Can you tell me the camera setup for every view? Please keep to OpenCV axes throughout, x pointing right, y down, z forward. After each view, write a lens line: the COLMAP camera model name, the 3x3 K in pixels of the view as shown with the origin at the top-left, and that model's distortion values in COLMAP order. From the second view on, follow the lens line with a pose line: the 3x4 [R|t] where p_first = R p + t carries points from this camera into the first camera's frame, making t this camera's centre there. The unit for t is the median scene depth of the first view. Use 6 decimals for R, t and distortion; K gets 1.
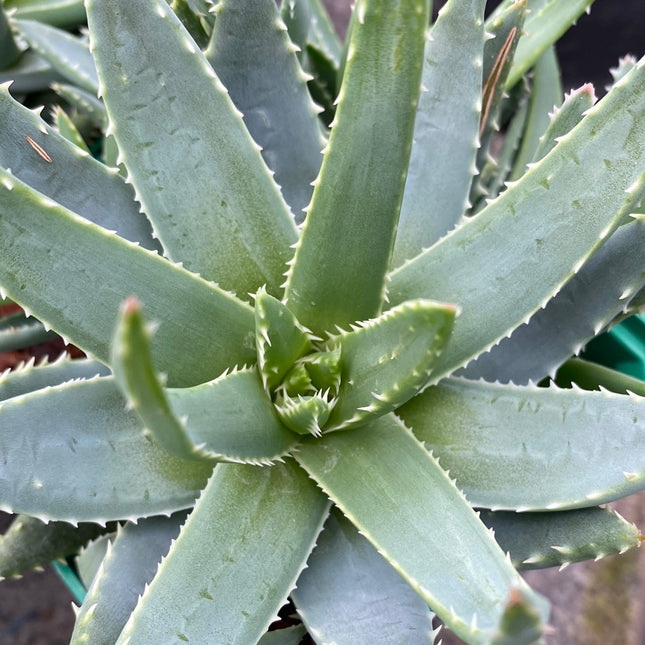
lens RADIAL K [[854.5, 0, 333.8], [0, 854.5, 373.1], [0, 0, 1]] dist [0.057615, -0.428093]
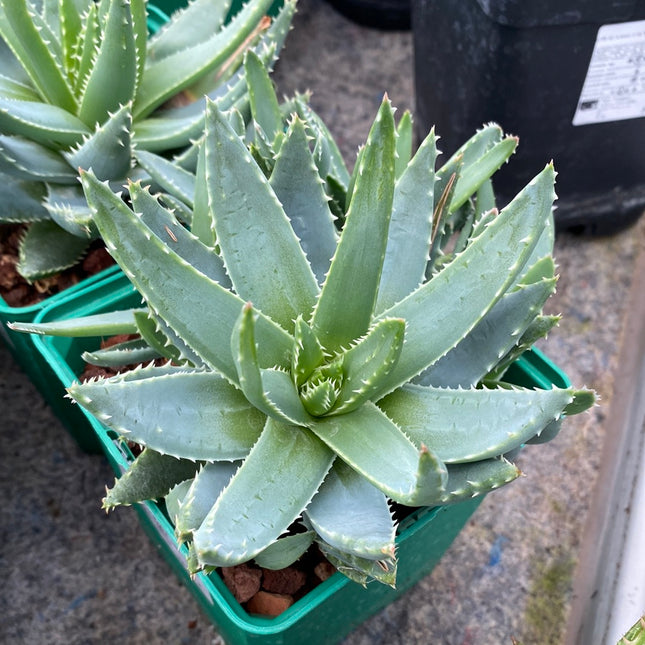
lens RADIAL K [[854.5, 0, 333.8], [0, 854.5, 373.1], [0, 0, 1]] dist [0.057615, -0.428093]
pose [[0.999349, 0.036074, 0.000816, -0.010627], [-0.035739, 0.992659, -0.115544, 0.189608], [-0.004978, 0.115439, 0.993302, -0.638503]]
